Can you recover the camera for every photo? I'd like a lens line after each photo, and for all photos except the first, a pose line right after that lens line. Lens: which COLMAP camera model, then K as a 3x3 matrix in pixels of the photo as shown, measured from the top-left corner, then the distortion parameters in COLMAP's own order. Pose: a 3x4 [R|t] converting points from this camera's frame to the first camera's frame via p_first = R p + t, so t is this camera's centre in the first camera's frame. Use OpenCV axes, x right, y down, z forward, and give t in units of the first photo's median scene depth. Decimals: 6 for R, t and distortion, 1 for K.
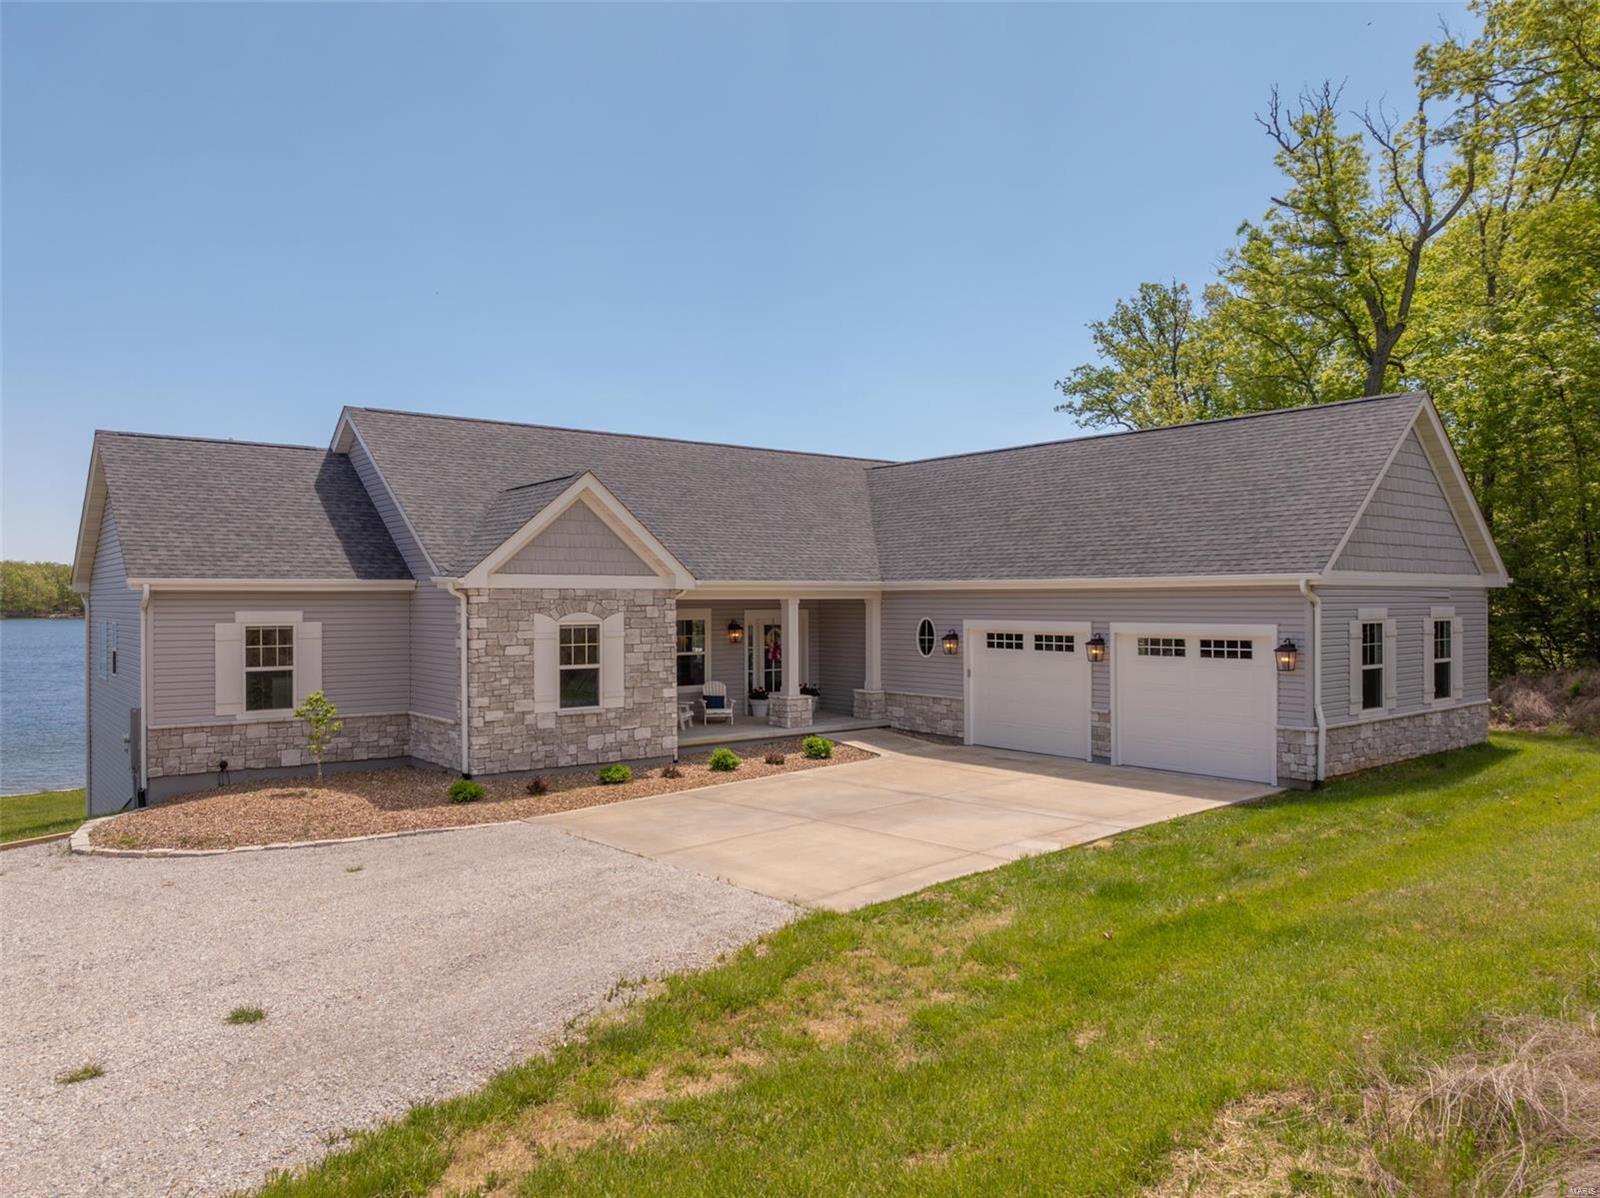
lens RADIAL K [[1123.8, 0, 800.0], [0, 1123.8, 599.0], [0, 0, 1]] dist [-0.036200, 0.009416]
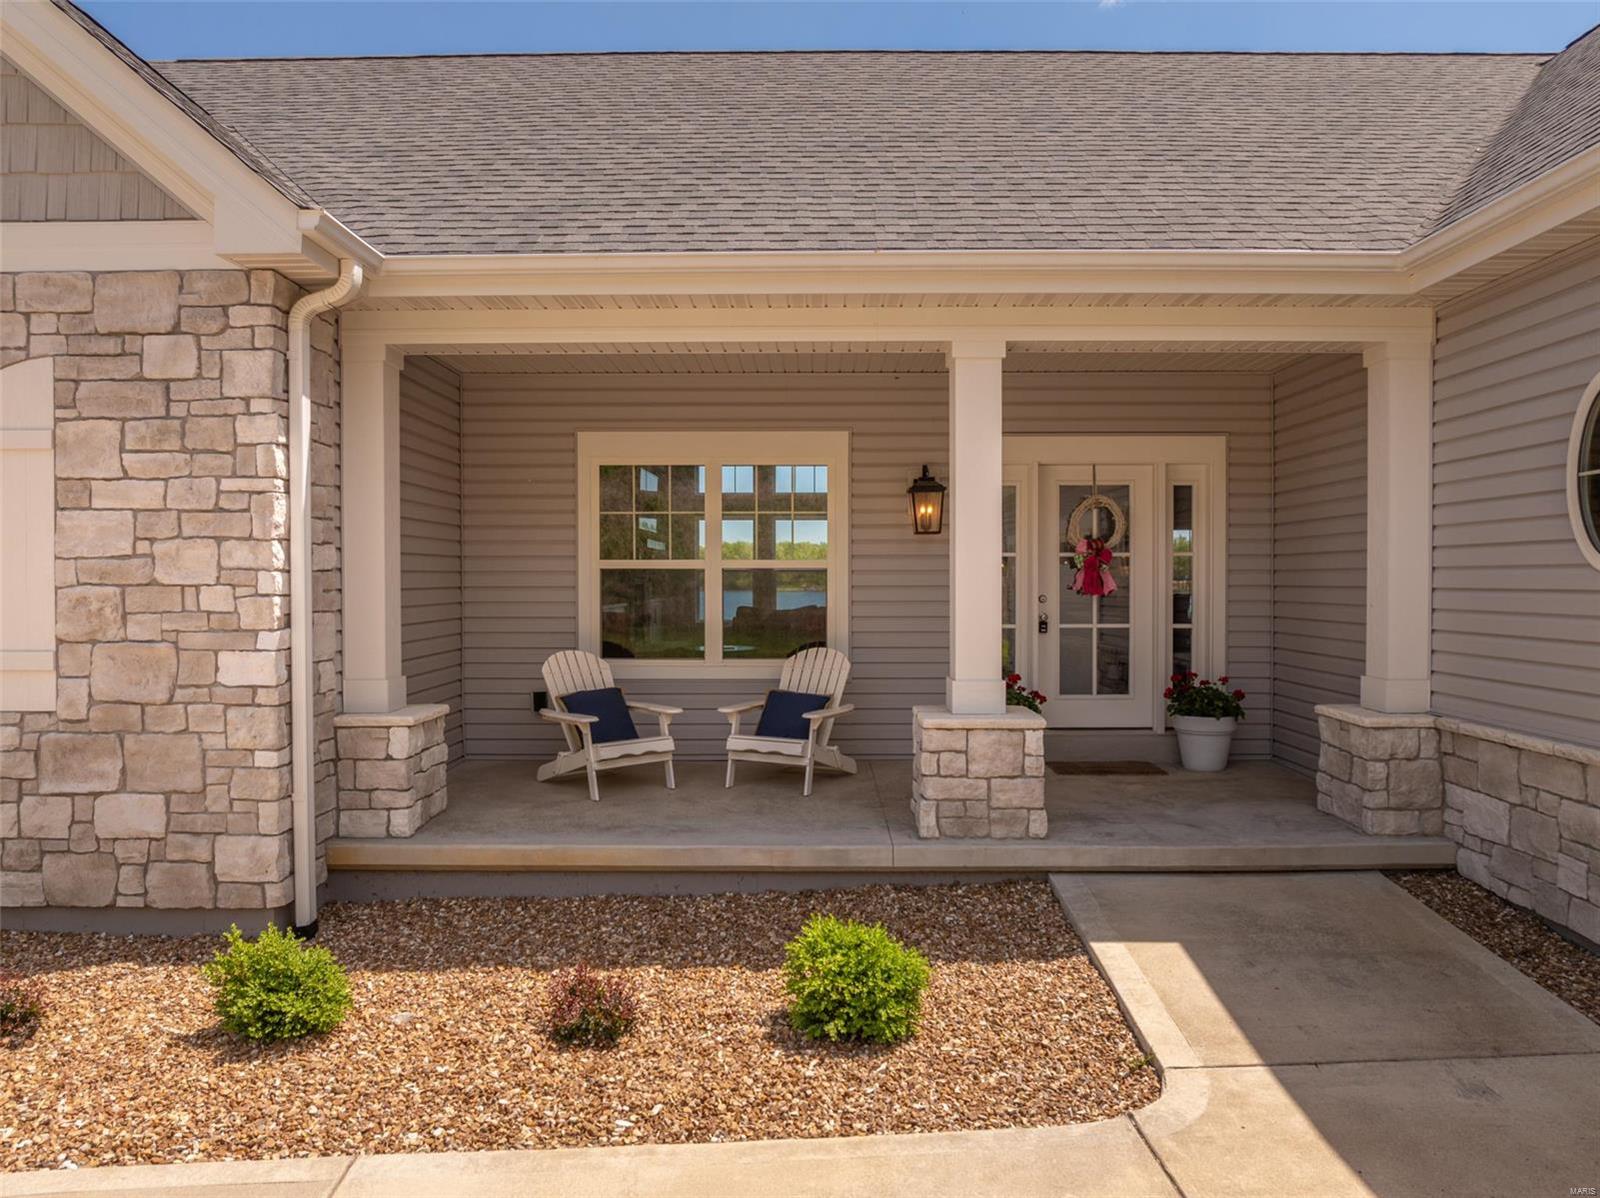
lens RADIAL K [[1130.9, 0, 786.5], [0, 1130.9, 598.0], [0, 0, 1]] dist [-0.028905, -0.001768]
pose [[0.771145, 0.011704, -0.636552, 0.147386], [0.001033, 0.999807, 0.019634, 0.063111], [0.636659, -0.015798, 0.770984, 0.894308]]
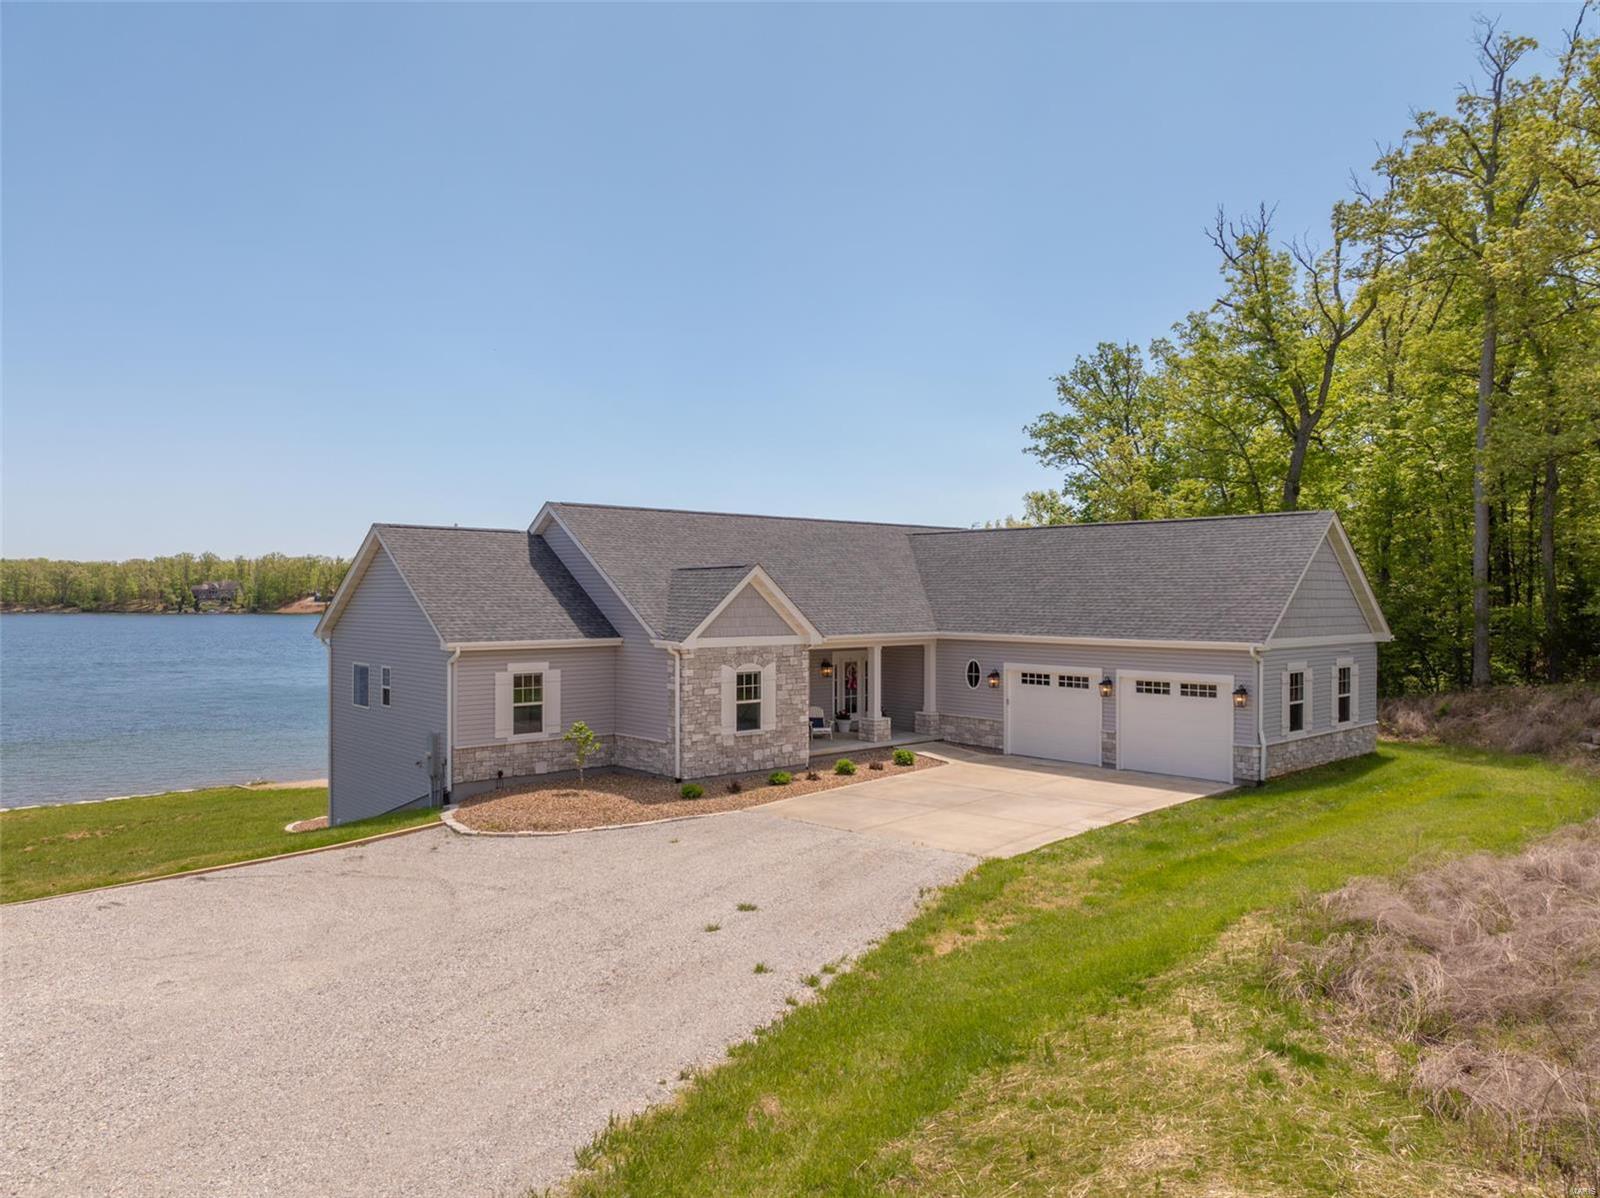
lens RADIAL K [[1124.9, 0, 800.0], [0, 1124.9, 599.0], [0, 0, 1]] dist [-0.008793, -0.047921]
pose [[0.998139, 0.004983, 0.060780, -0.210300], [-0.005250, 0.999977, 0.004234, -0.071946], [-0.060758, -0.004545, 0.998142, -0.397129]]
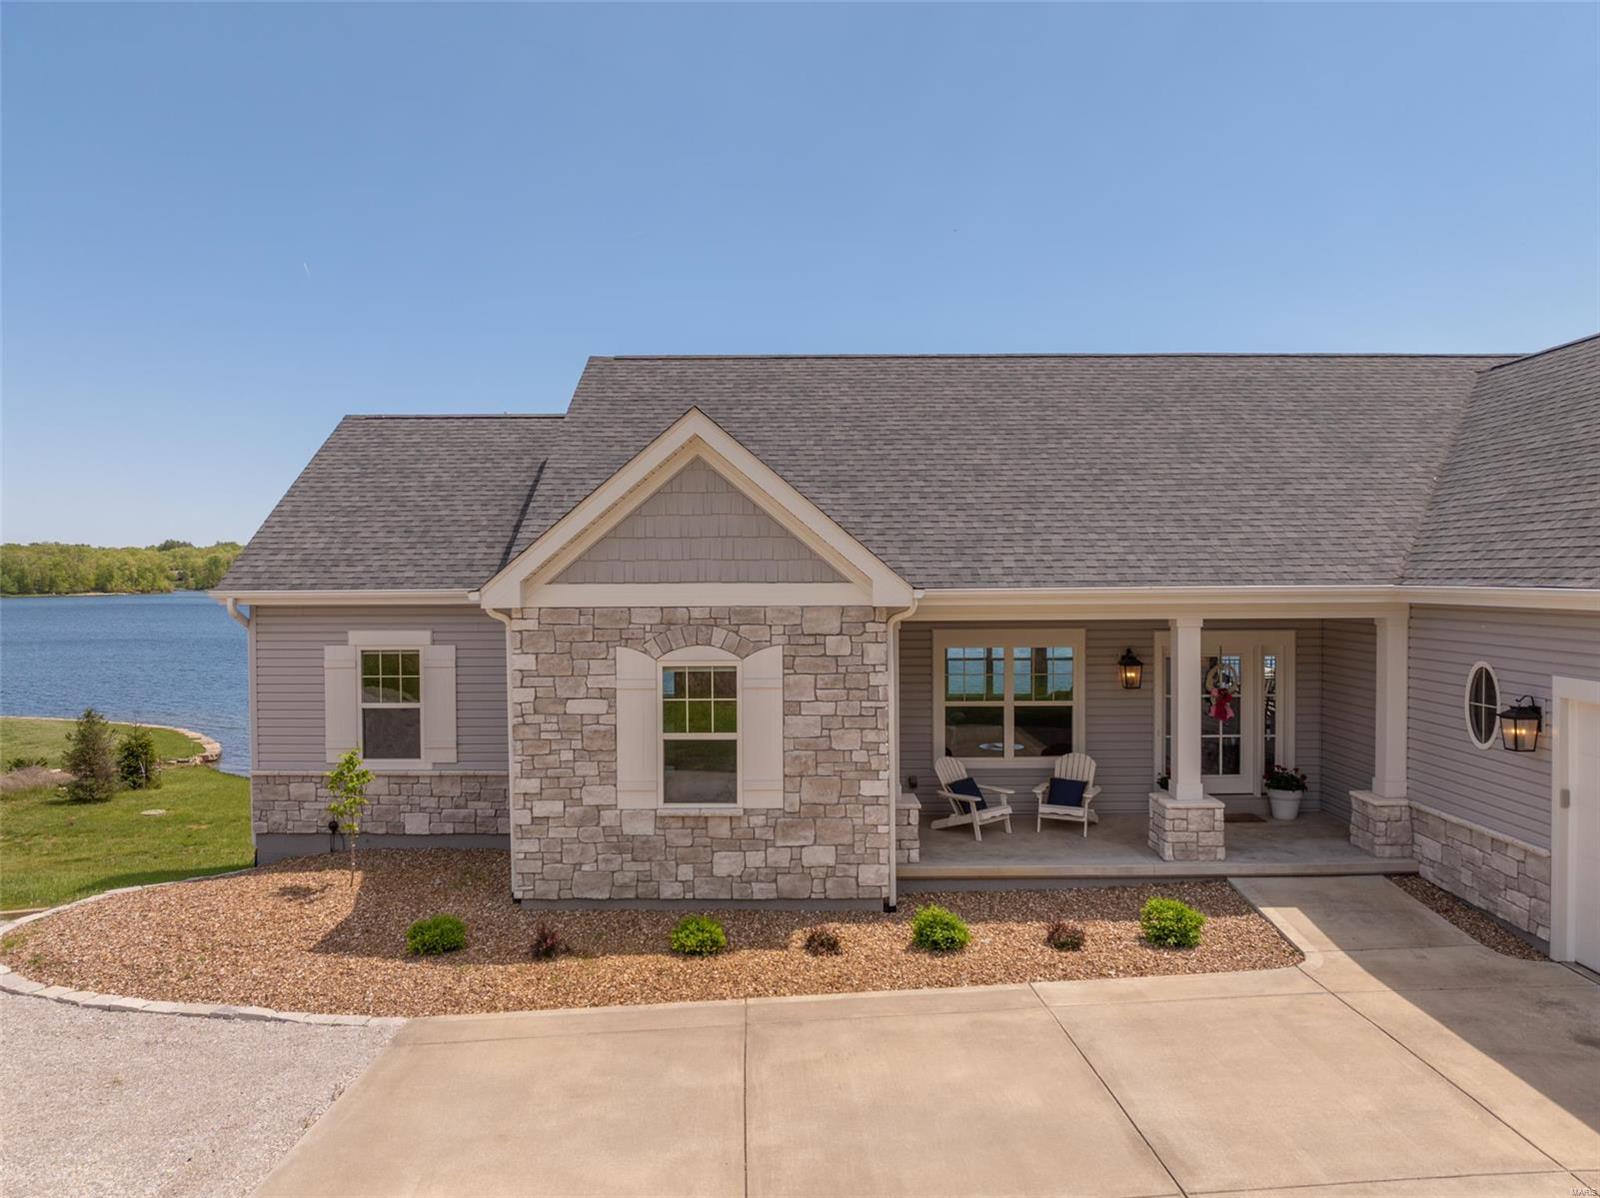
lens RADIAL K [[1123.8, 0, 800.0], [0, 1123.8, 599.0], [0, 0, 1]] dist [-0.036200, 0.009416]
pose [[0.780363, 0.010435, -0.625240, 0.211681], [0.003213, 0.999781, 0.020695, -0.024400], [0.625318, -0.018158, 0.780158, 0.545165]]
